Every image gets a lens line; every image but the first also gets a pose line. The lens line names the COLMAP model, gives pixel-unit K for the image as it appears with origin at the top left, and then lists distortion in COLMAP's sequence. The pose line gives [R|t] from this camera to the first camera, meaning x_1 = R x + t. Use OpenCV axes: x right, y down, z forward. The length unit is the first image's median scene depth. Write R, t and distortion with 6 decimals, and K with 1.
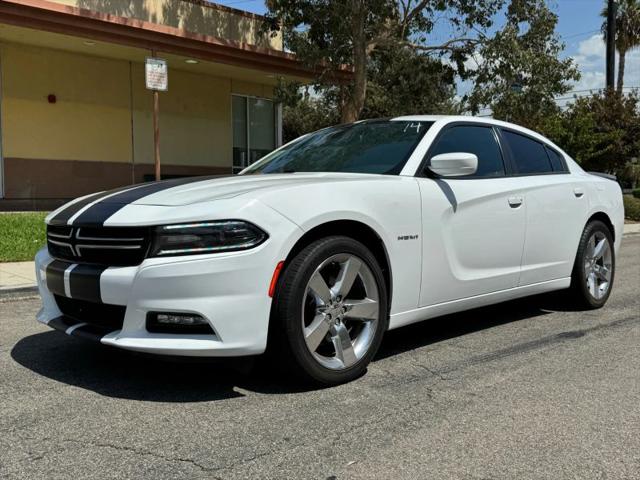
lens RADIAL K [[637.6, 0, 324.4], [0, 637.6, 236.7], [0, 0, 1]] dist [0.118489, -0.237851]
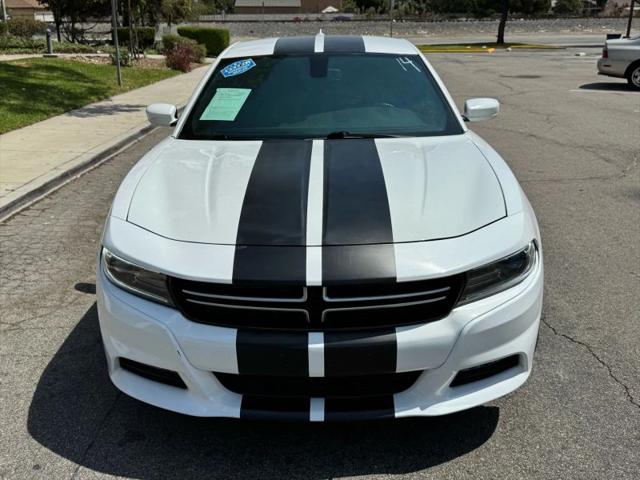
lens RADIAL K [[637.9, 0, 316.2], [0, 637.9, 237.7], [0, 0, 1]] dist [0.127845, -0.262785]
pose [[0.729280, -0.231875, 0.643727, -0.812487], [0.054310, 0.957474, 0.283361, -0.263175], [-0.682057, -0.171689, 0.710860, 0.489322]]
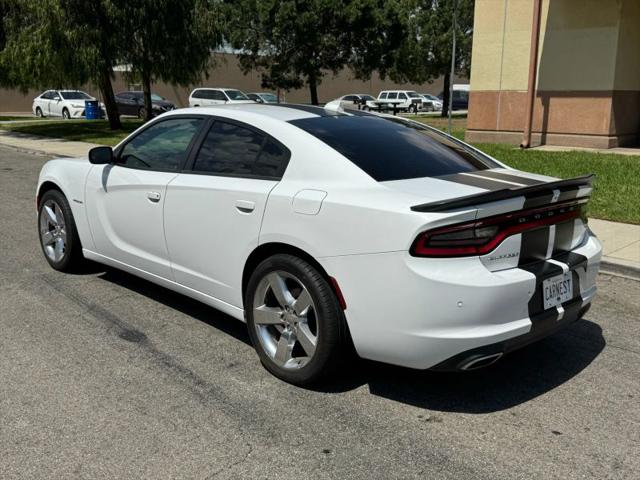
lens RADIAL K [[637.6, 0, 324.4], [0, 637.6, 236.7], [0, 0, 1]] dist [0.118489, -0.237851]
pose [[-0.025723, 0.216577, -0.975927, 1.763498], [-0.072712, 0.973258, 0.217901, -0.317923], [0.997021, 0.076567, -0.009287, 1.734085]]
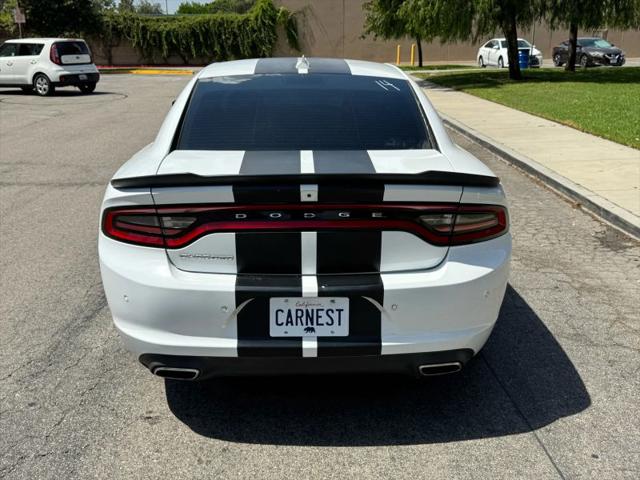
lens RADIAL K [[640.3, 0, 318.8], [0, 640.3, 222.0], [0, 0, 1]] dist [0.125284, -0.248052]
pose [[-0.689651, 0.201654, -0.695498, 1.253072], [-0.037183, 0.949316, 0.312117, -0.389928], [0.723187, 0.241112, -0.647199, 2.613341]]
